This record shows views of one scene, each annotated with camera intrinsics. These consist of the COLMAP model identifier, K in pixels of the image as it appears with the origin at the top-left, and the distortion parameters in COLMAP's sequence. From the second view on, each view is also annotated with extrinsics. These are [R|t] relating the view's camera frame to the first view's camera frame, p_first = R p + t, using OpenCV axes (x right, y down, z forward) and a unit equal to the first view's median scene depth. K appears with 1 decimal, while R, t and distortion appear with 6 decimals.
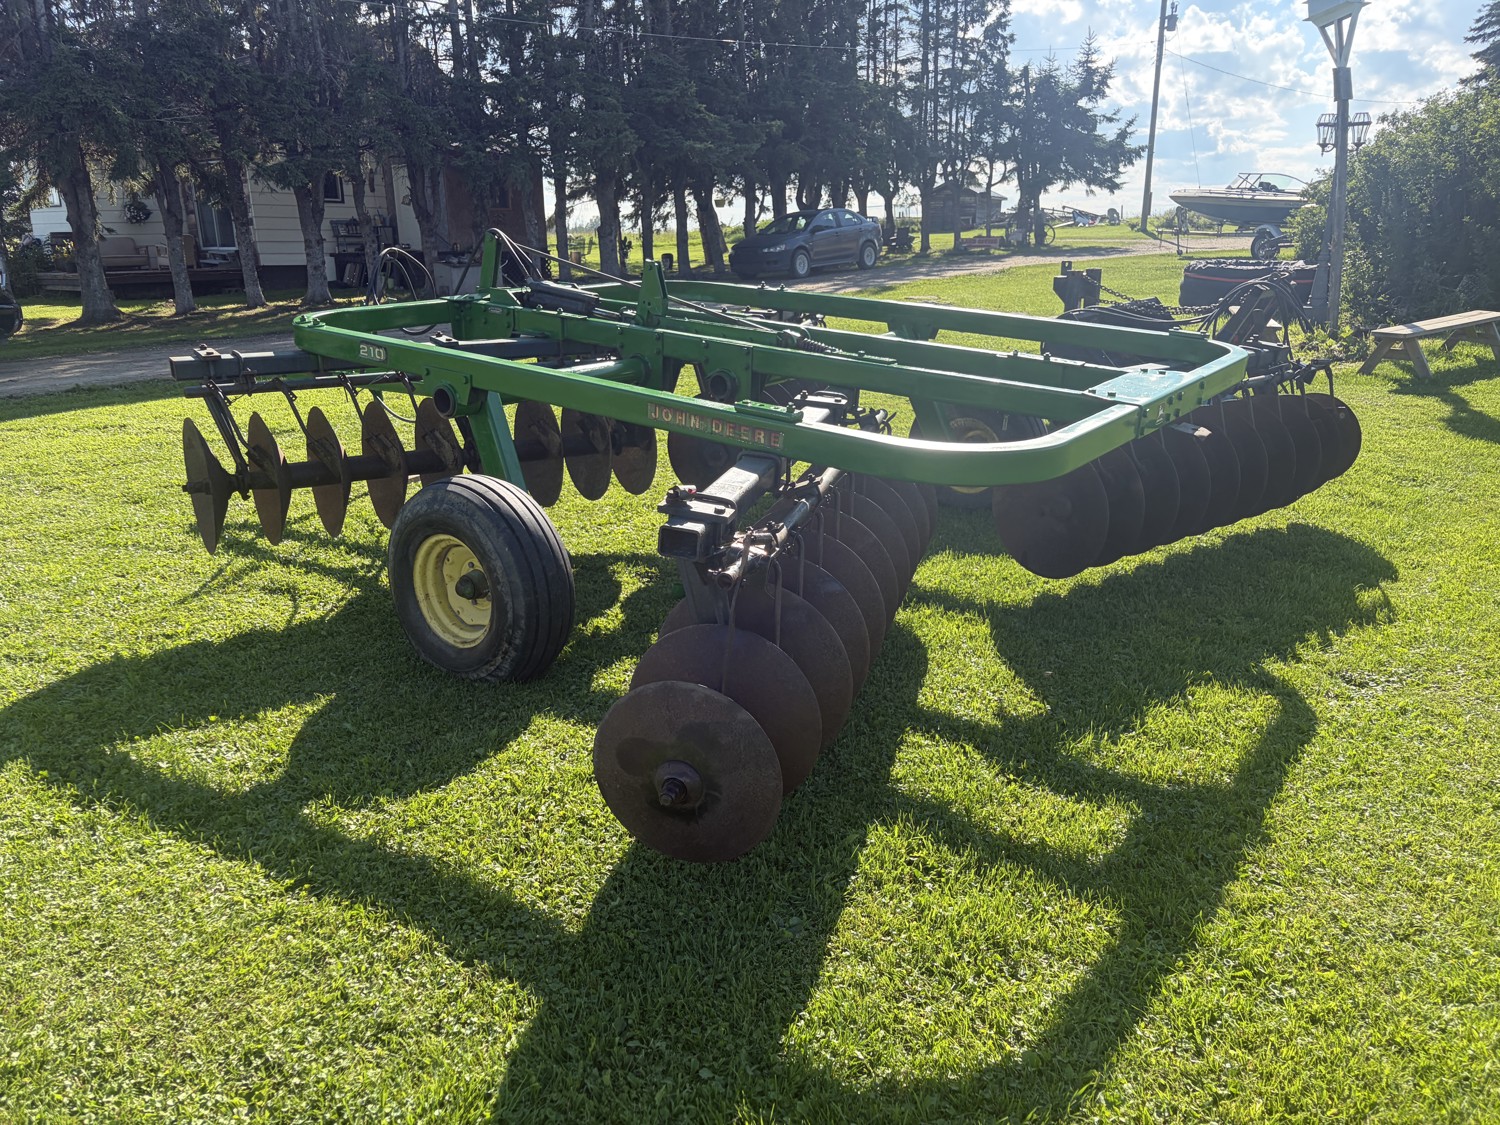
lens RADIAL K [[1148.7, 0, 747.5], [0, 1148.7, 565.0], [0, 0, 1]] dist [0.060523, -0.069665]
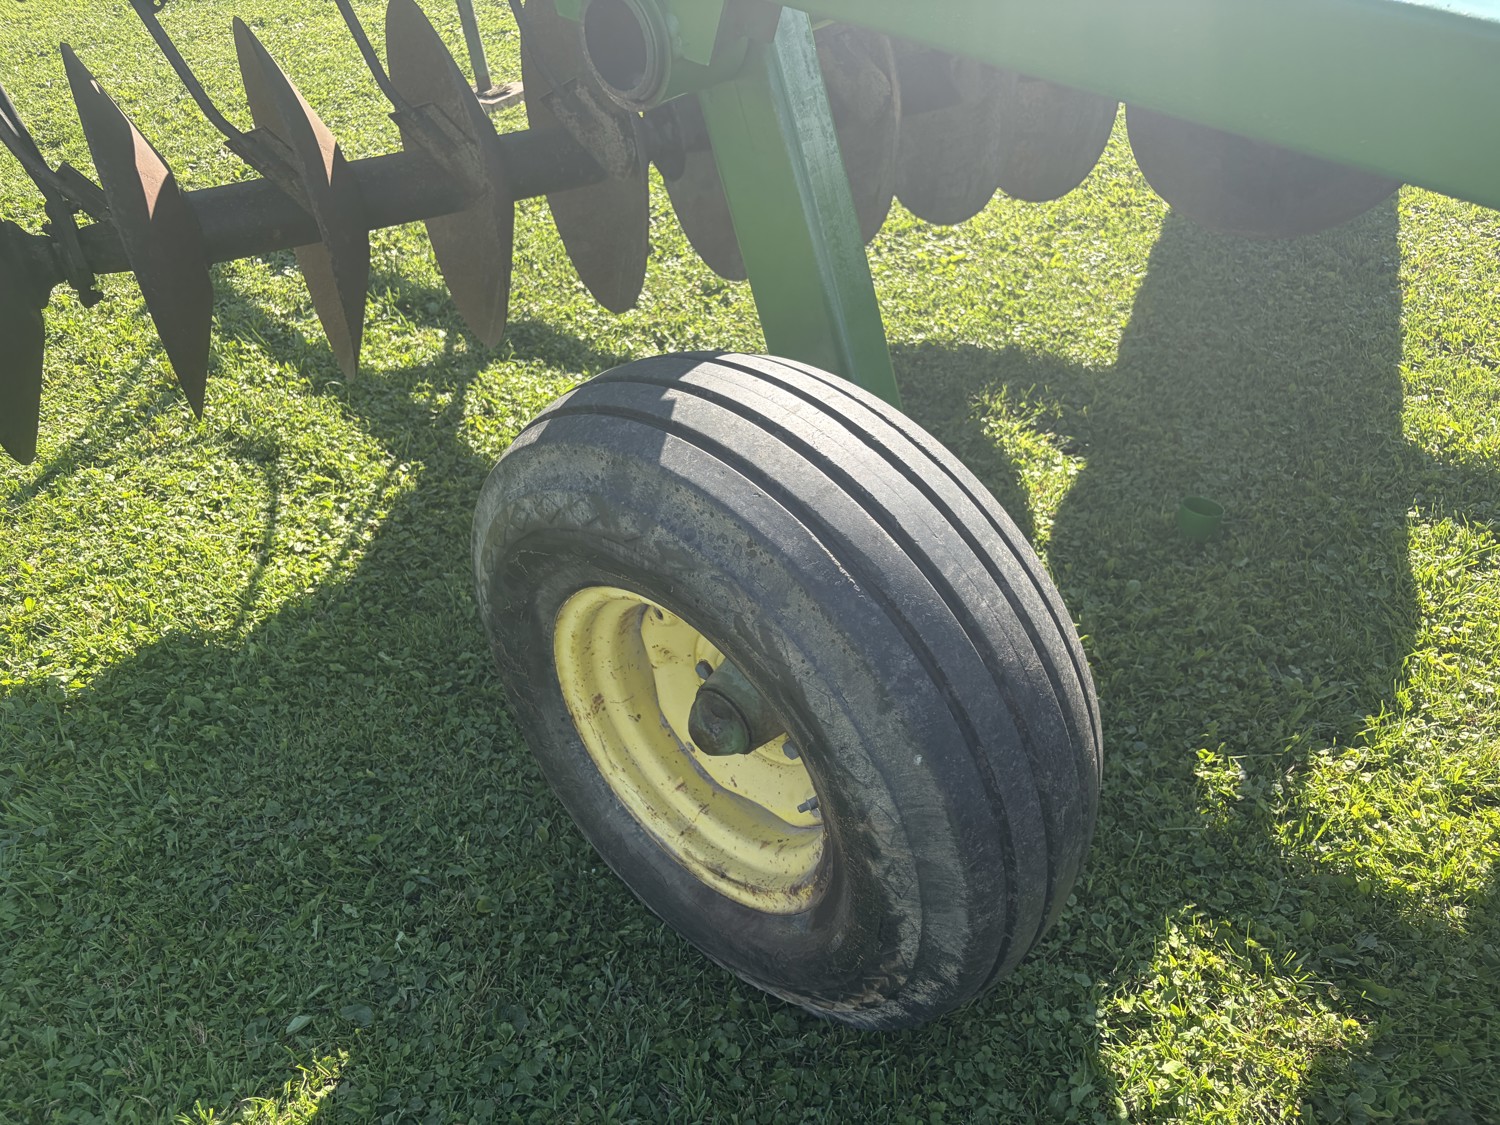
lens RADIAL K [[1148.7, 0, 753.1], [0, 1148.7, 557.0], [0, 0, 1]] dist [0.060523, -0.069665]
pose [[0.995861, 0.032105, -0.085035, -0.206695], [0.002879, 0.923932, 0.382546, -0.138380], [0.090848, -0.381208, 0.920015, 0.716854]]
